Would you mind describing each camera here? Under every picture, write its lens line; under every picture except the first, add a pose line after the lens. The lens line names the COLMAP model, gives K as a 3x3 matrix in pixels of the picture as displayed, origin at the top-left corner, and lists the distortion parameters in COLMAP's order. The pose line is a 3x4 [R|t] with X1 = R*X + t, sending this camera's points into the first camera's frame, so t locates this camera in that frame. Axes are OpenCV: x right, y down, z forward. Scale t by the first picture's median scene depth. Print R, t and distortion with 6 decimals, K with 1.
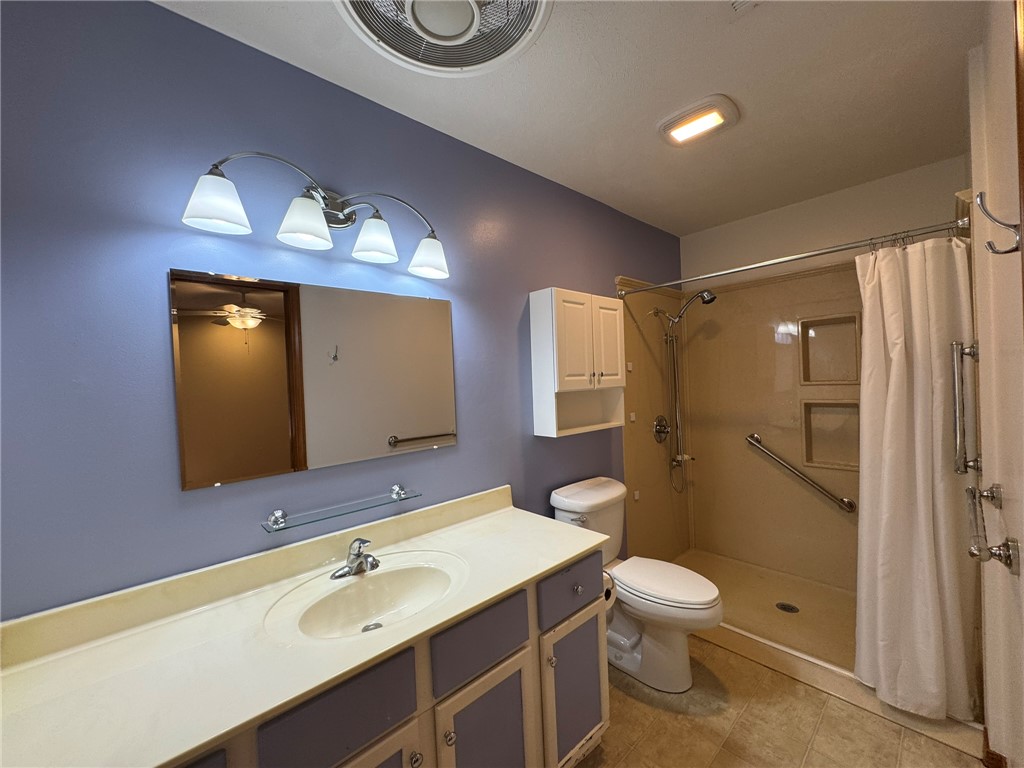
lens RADIAL K [[408.4, 0, 510.6], [0, 408.4, 383.1], [0, 0, 1]] dist [-0.001522, 0.000080]
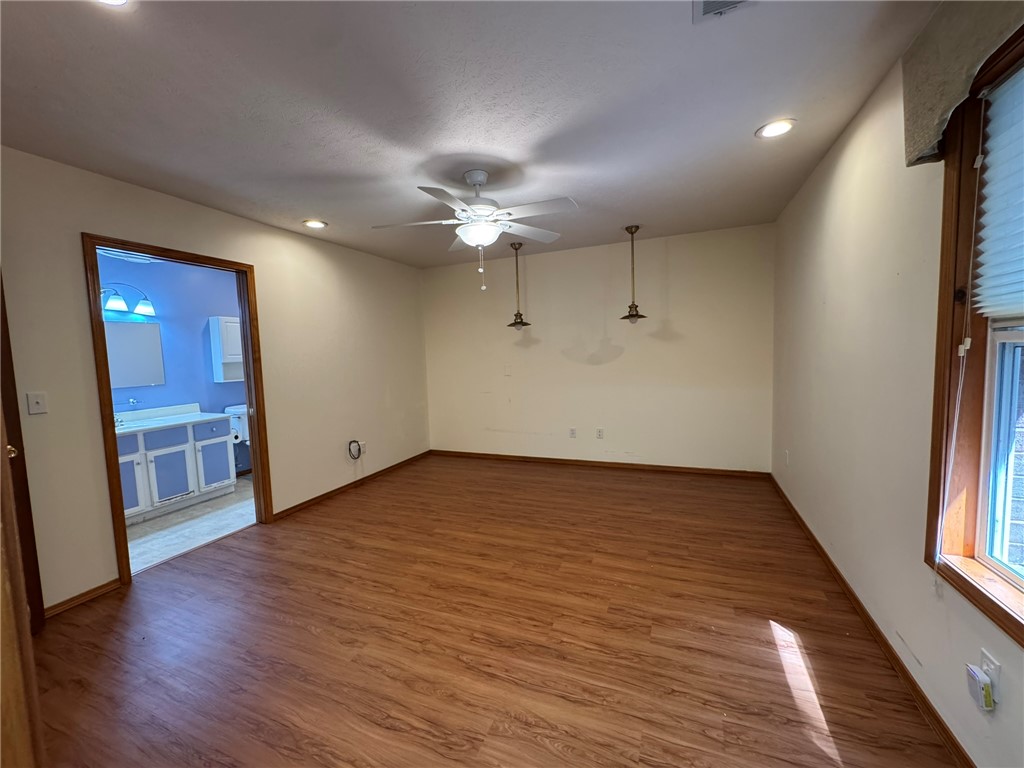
lens RADIAL K [[408.4, 0, 510.6], [0, 408.4, 383.1], [0, 0, 1]] dist [-0.001522, 0.000080]
pose [[0.901190, -0.019496, 0.432985, 0.727157], [-0.002942, 0.998690, 0.051091, 0.022703], [-0.433413, -0.047317, 0.899952, -2.233040]]
